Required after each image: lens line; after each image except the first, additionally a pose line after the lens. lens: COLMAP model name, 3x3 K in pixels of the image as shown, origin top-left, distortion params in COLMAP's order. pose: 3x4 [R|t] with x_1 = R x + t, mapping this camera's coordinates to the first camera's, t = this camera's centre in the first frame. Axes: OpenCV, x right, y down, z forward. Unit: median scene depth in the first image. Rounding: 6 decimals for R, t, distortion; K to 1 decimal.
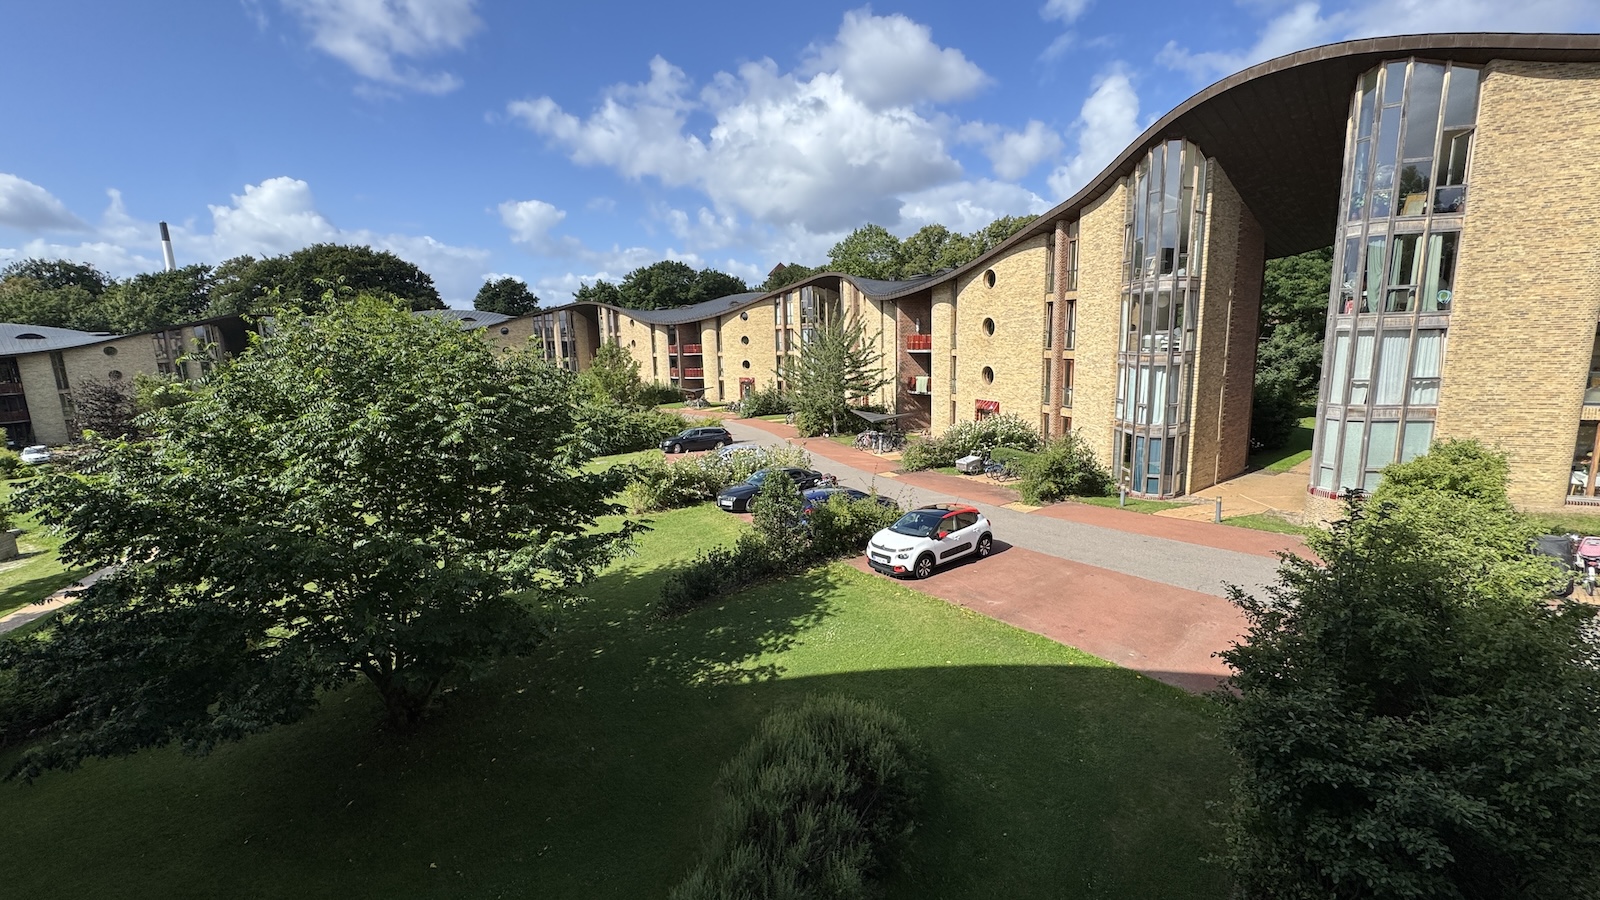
lens RADIAL K [[636.2, 0, 800.1], [0, 636.2, 450.6], [0, 0, 1]] dist [-0.002396, -0.000139]
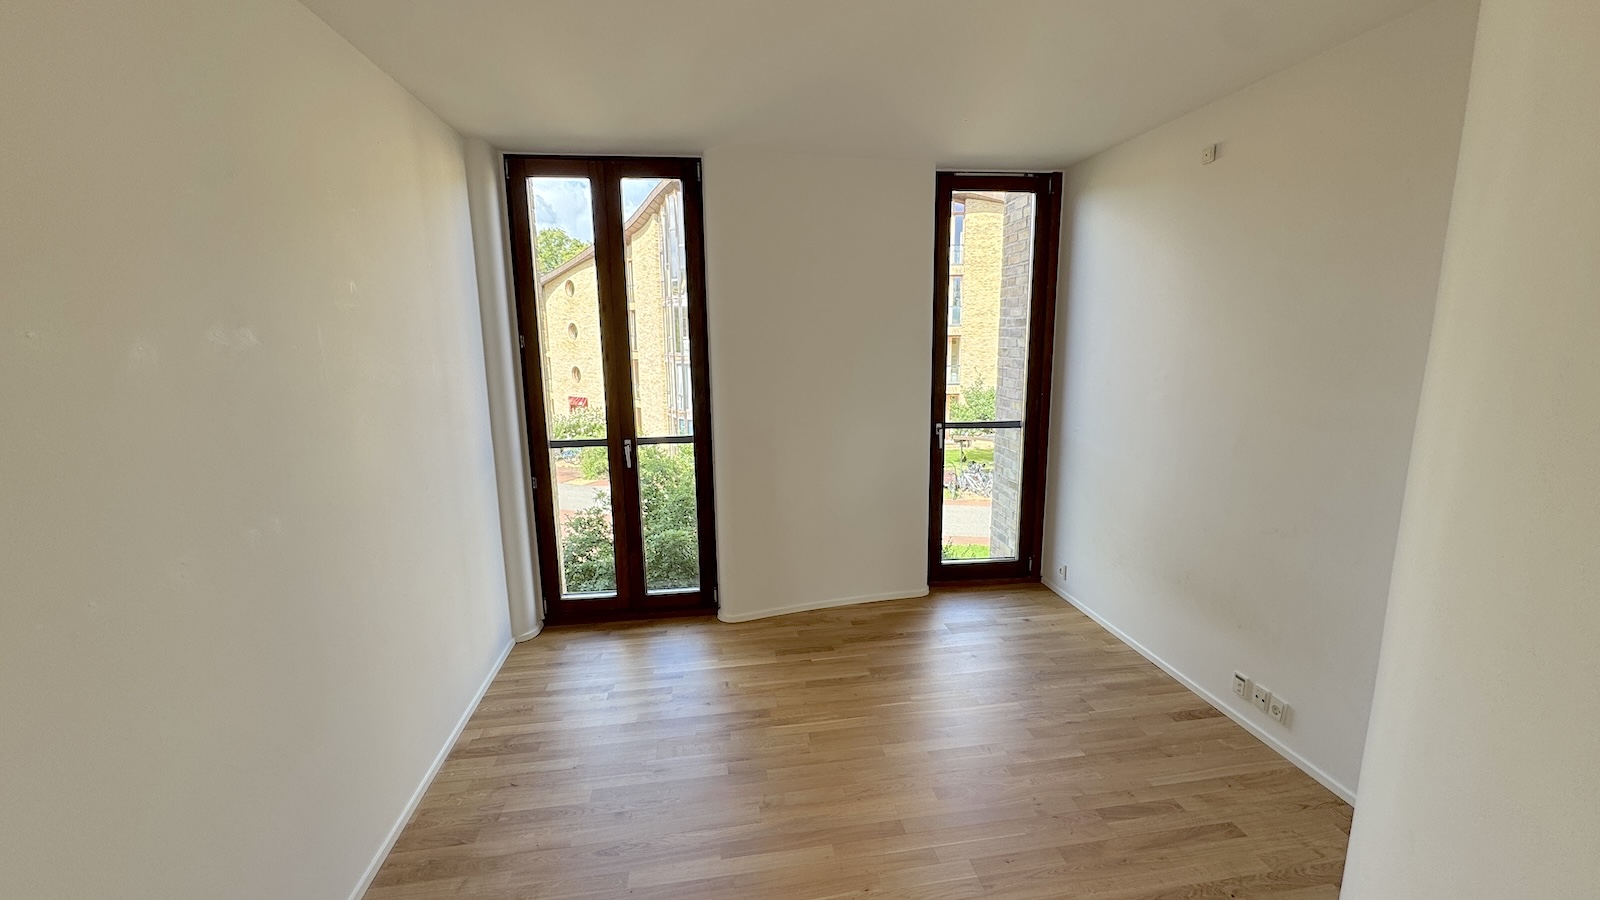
lens RADIAL K [[636.2, 0, 799.8], [0, 636.2, 449.4], [0, 0, 1]] dist [-0.002396, -0.000139]
pose [[0.871248, -0.071625, 0.485589, 0.085679], [0.074323, 0.997140, 0.013727, 0.028059], [-0.485183, 0.024131, 0.874080, -0.169136]]
